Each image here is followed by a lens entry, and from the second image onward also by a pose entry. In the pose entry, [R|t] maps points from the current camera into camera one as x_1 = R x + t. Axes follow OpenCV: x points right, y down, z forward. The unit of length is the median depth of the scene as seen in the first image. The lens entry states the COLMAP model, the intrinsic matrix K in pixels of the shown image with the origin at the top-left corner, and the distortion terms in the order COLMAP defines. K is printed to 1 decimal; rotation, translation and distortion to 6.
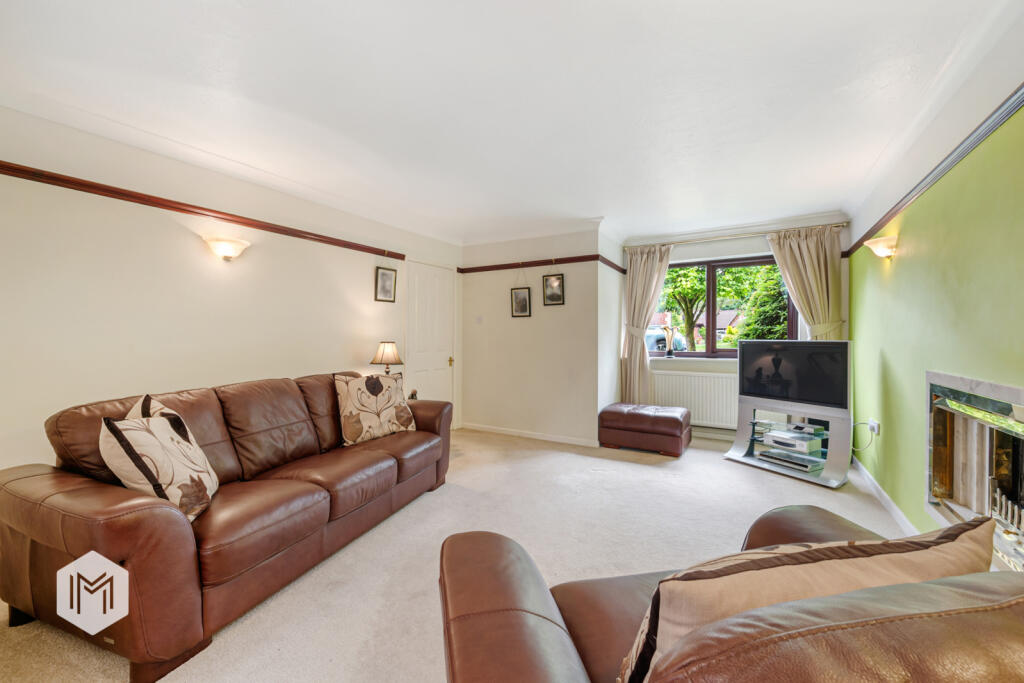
lens RADIAL K [[416.2, 0, 512.0], [0, 416.2, 346.2], [0, 0, 1]] dist [0.000448, 0.000013]
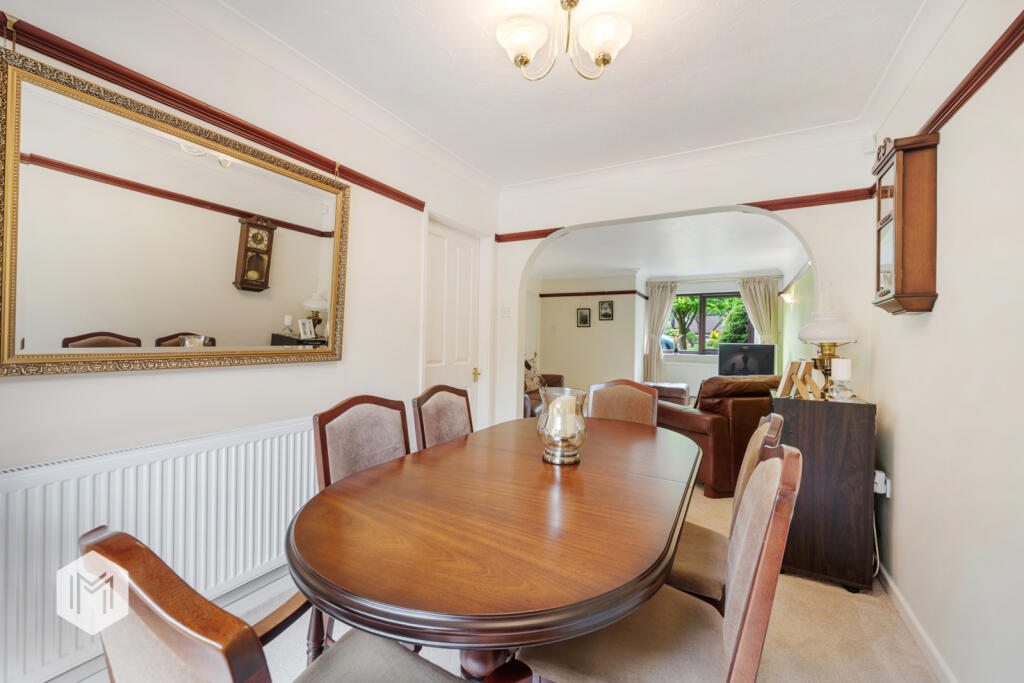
lens RADIAL K [[416.2, 0, 514.9], [0, 416.2, 348.0], [0, 0, 1]] dist [0.000448, 0.000013]
pose [[0.999211, 0.013064, 0.037509, -0.292963], [-0.013130, 0.999913, 0.001523, 0.010498], [-0.037486, -0.002014, 0.999295, -0.558453]]
